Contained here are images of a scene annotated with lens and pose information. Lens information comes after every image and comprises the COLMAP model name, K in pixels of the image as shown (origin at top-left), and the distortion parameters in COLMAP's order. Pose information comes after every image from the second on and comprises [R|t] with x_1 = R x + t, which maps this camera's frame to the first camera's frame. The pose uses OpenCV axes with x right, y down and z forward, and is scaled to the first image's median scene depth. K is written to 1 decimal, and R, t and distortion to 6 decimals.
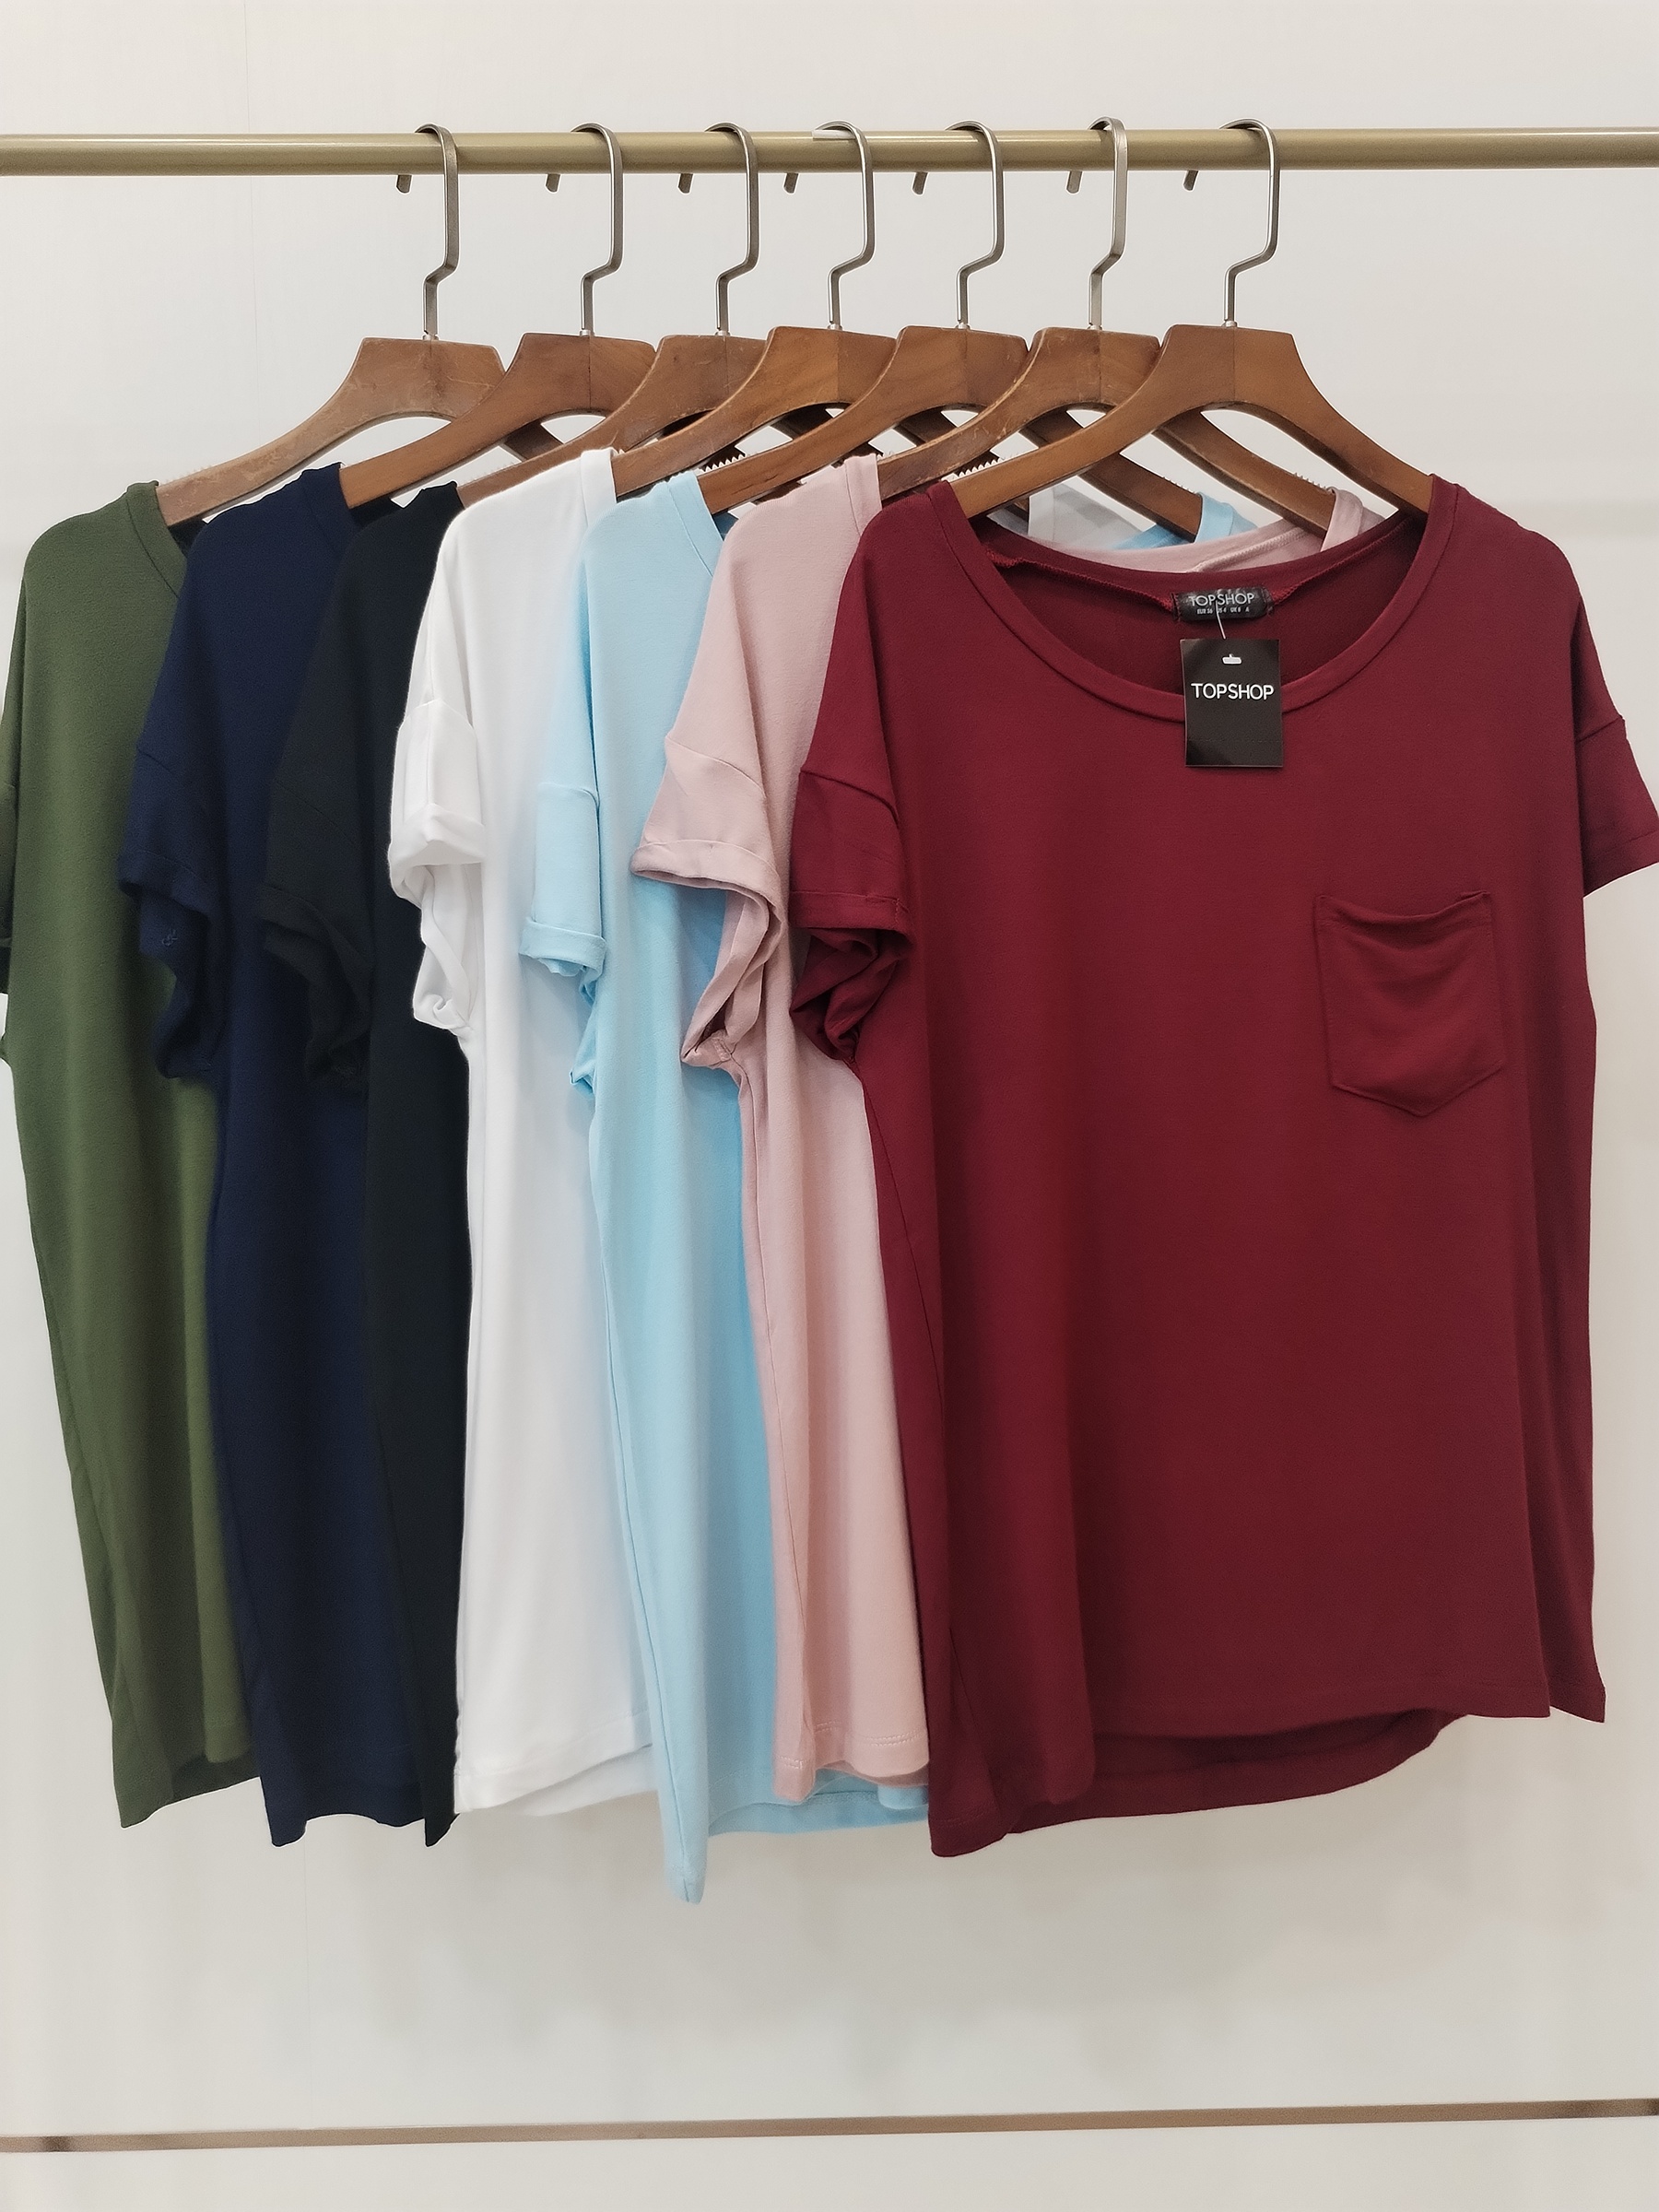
lens RADIAL K [[1848.6, 0, 427.2], [0, 1848.6, 1108.9], [0, 0, 1]] dist [-0.000730, -0.002134]
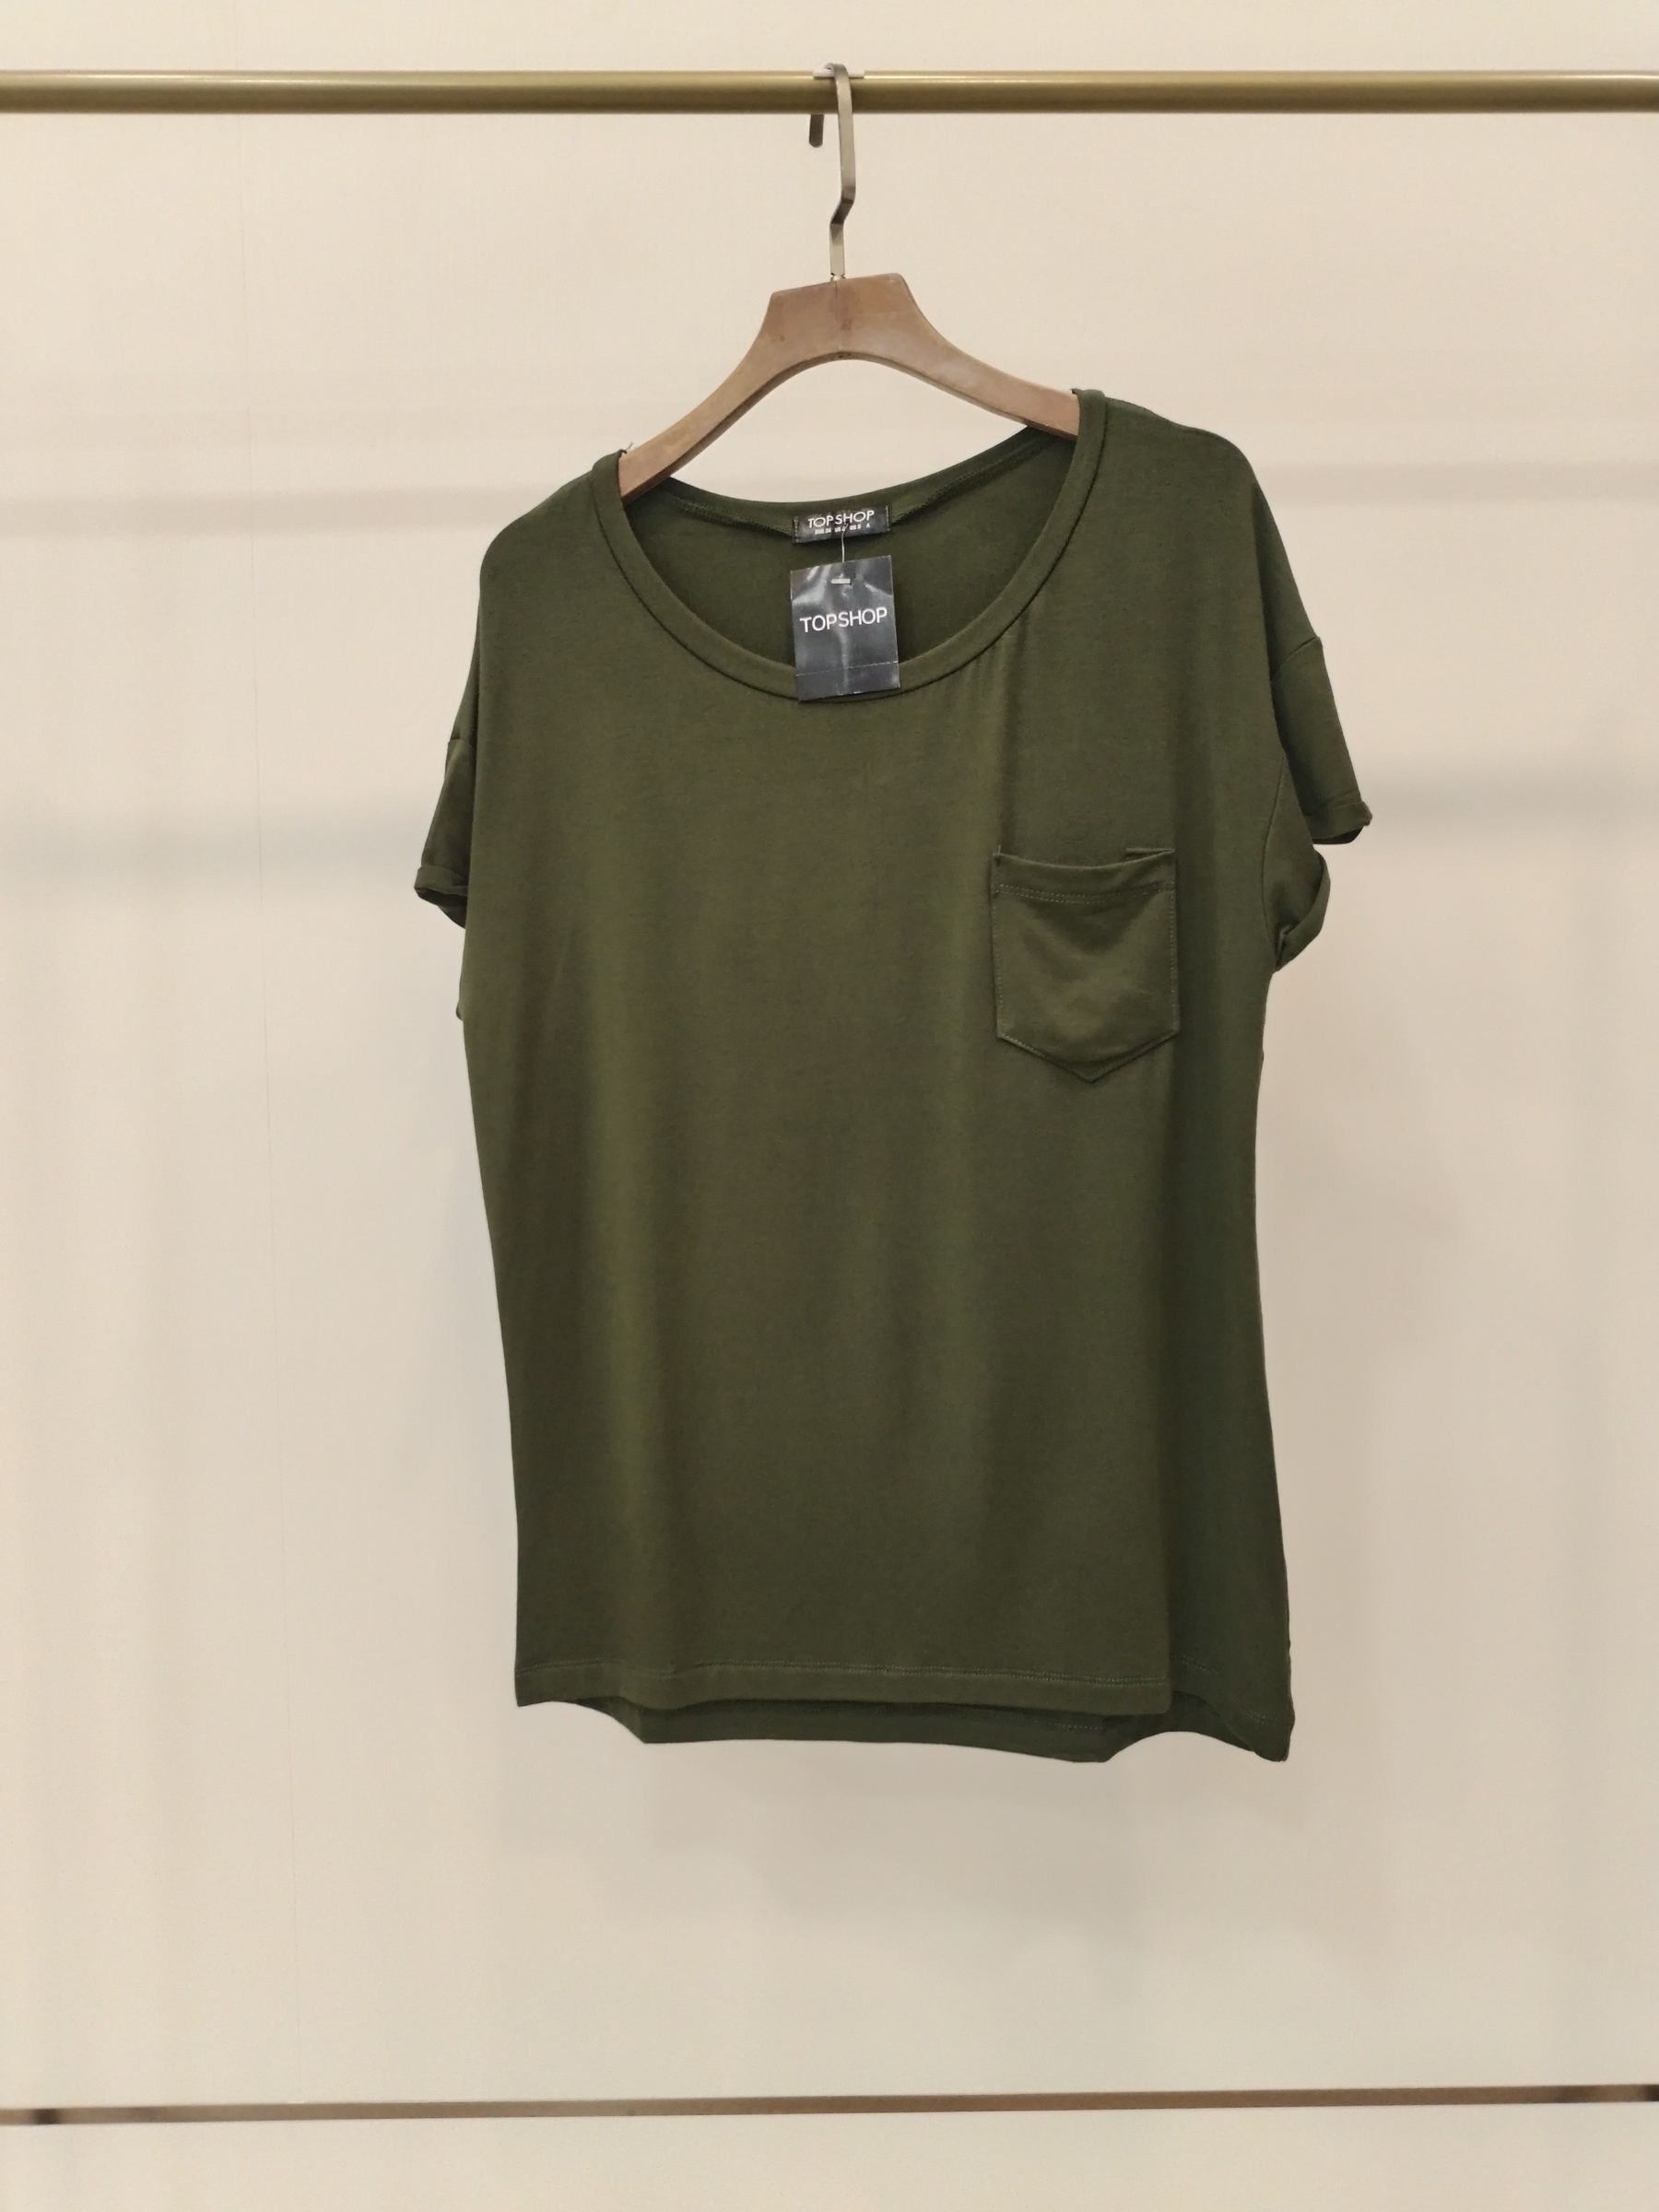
lens RADIAL K [[1878.2, 0, 829.5], [0, 1878.2, 1106.0], [0, 0, 1]] dist [0.002067, -0.001844]
pose [[0.999978, 0.006164, -0.002451, 0.226465], [-0.006117, 0.999810, 0.018495, -0.003548], [0.002565, -0.018479, 0.999826, 0.002414]]
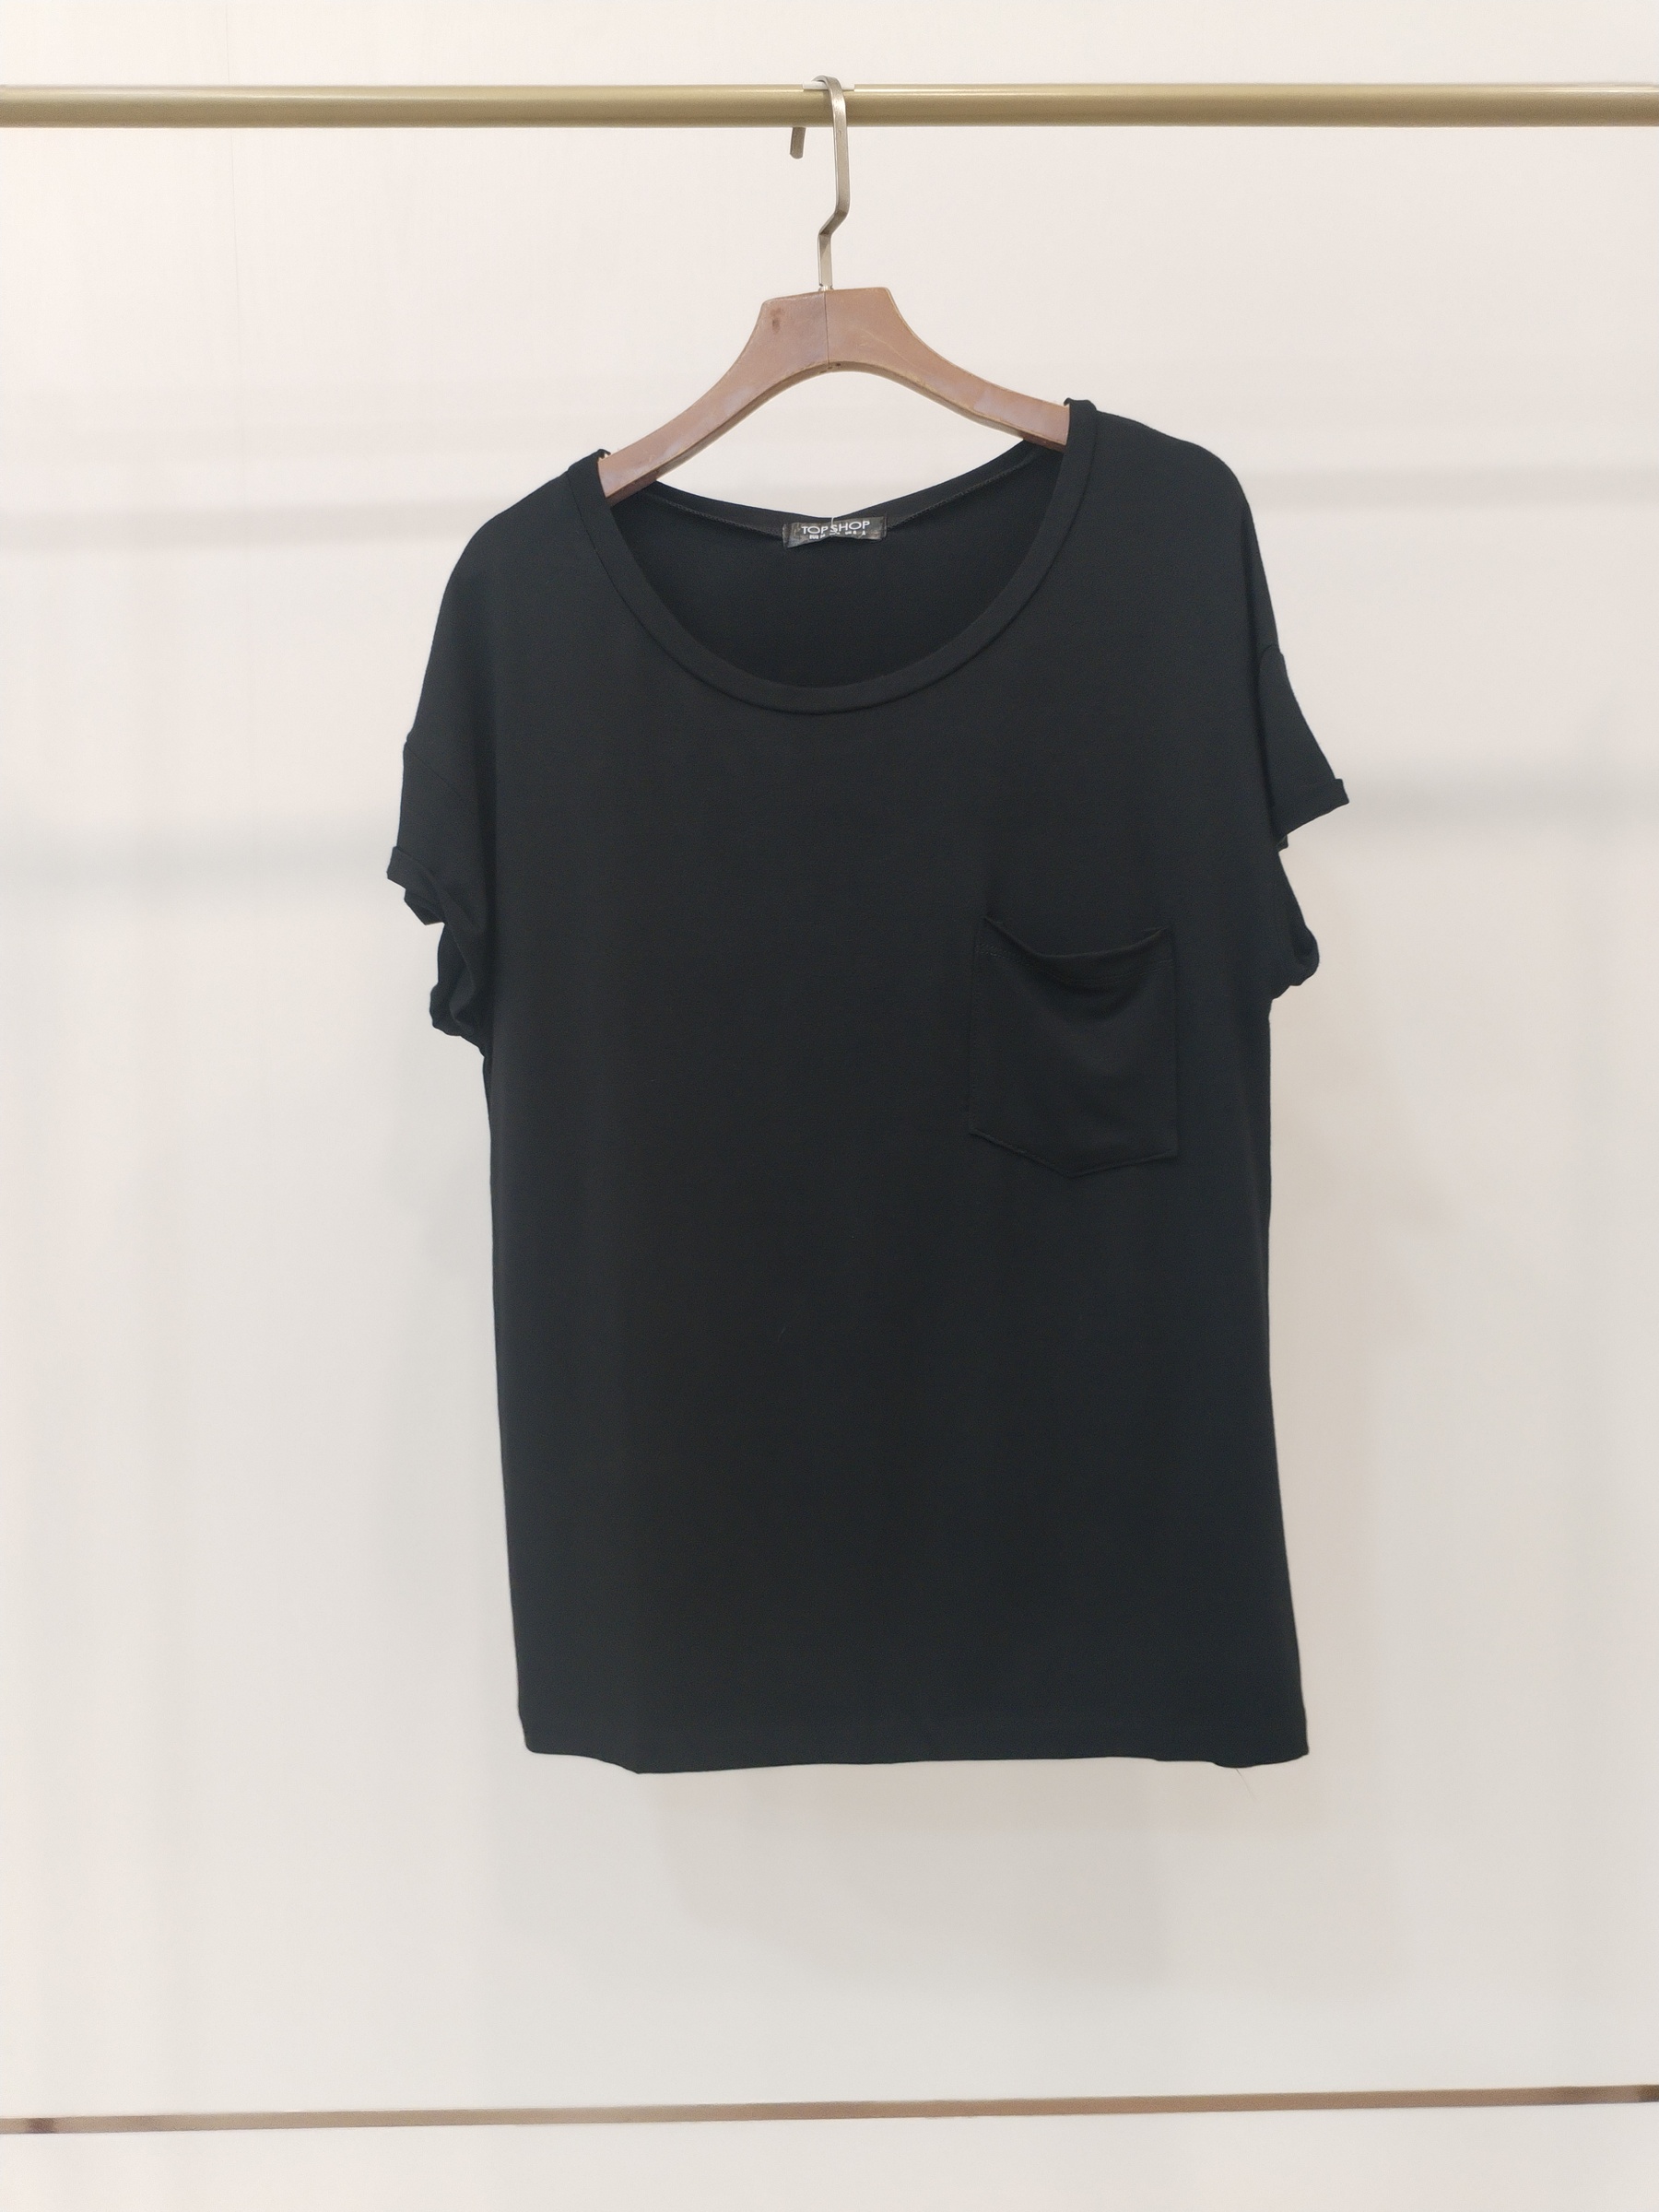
lens RADIAL K [[1873.4, 0, 813.8], [0, 1873.4, 1100.9], [0, 0, 1]] dist [0.000280, -0.004424]
pose [[0.999995, 0.003051, 0.000923, 0.218242], [-0.003062, 0.999919, 0.012337, -0.003431], [-0.000885, -0.012340, 0.999923, 0.002289]]
